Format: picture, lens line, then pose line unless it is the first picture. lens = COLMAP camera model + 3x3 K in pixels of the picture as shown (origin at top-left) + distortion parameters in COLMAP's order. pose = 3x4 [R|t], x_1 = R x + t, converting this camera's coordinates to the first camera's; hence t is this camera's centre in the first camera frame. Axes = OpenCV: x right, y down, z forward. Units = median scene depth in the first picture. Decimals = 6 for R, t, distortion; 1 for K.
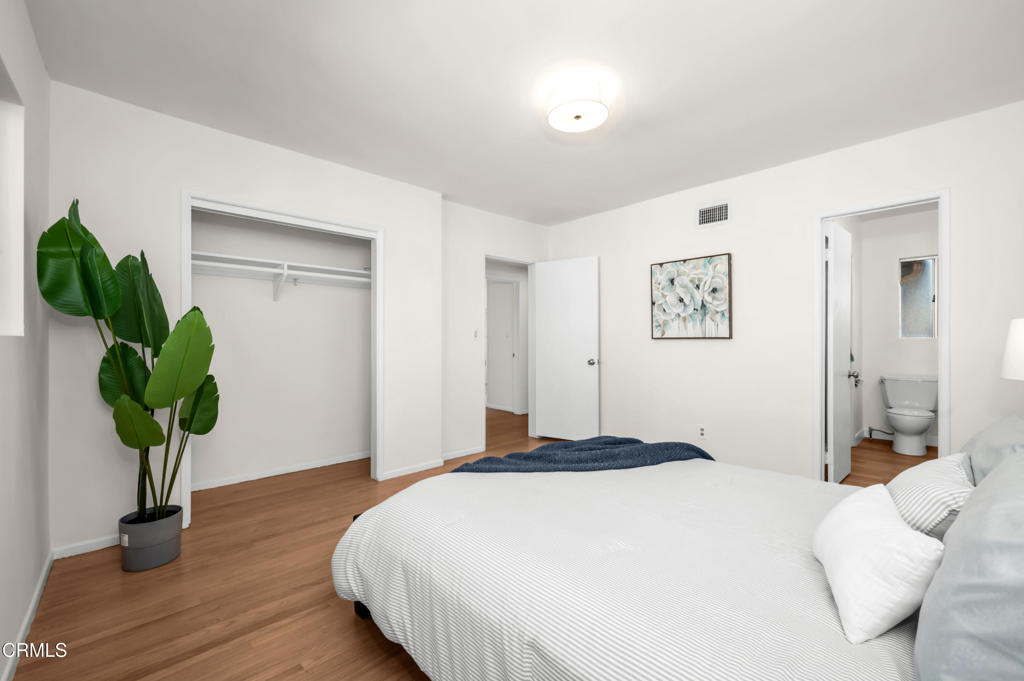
lens RADIAL K [[413.3, 0, 512.0], [0, 413.3, 340.5], [0, 0, 1]] dist [-0.000139, -0.000011]
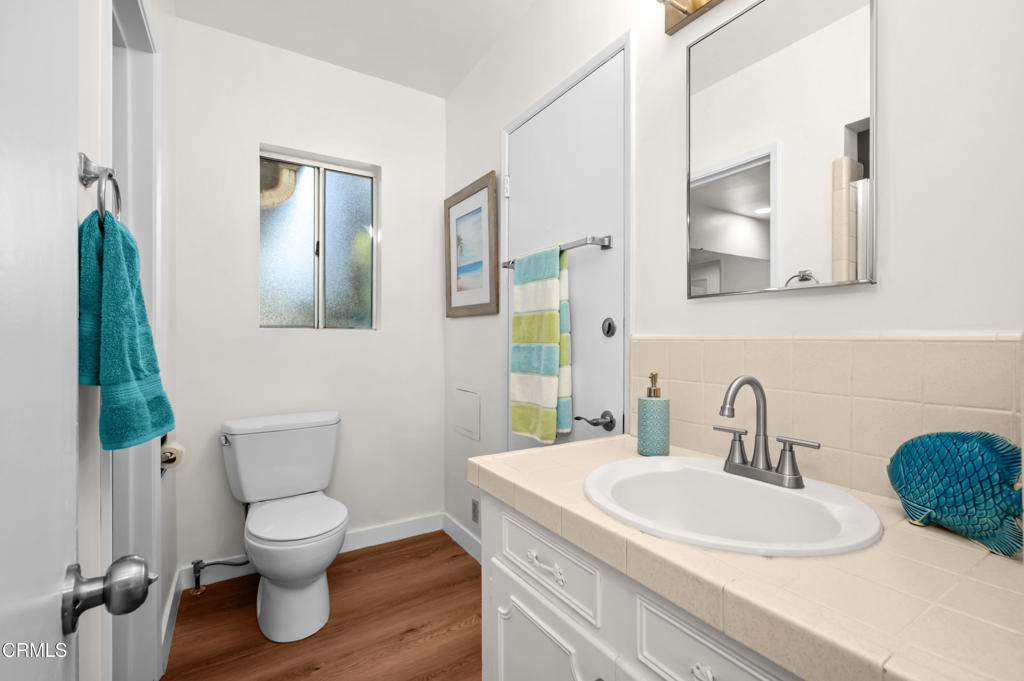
lens RADIAL K [[444.2, 0, 512.0], [0, 444.2, 340.5], [0, 0, 1]] dist [-0.000191, 0.000000]
pose [[0.183241, -0.003807, 0.983061, 0.546569], [-0.000907, 0.999991, 0.004041, 0.003452], [-0.983068, -0.001632, 0.183236, 0.674436]]
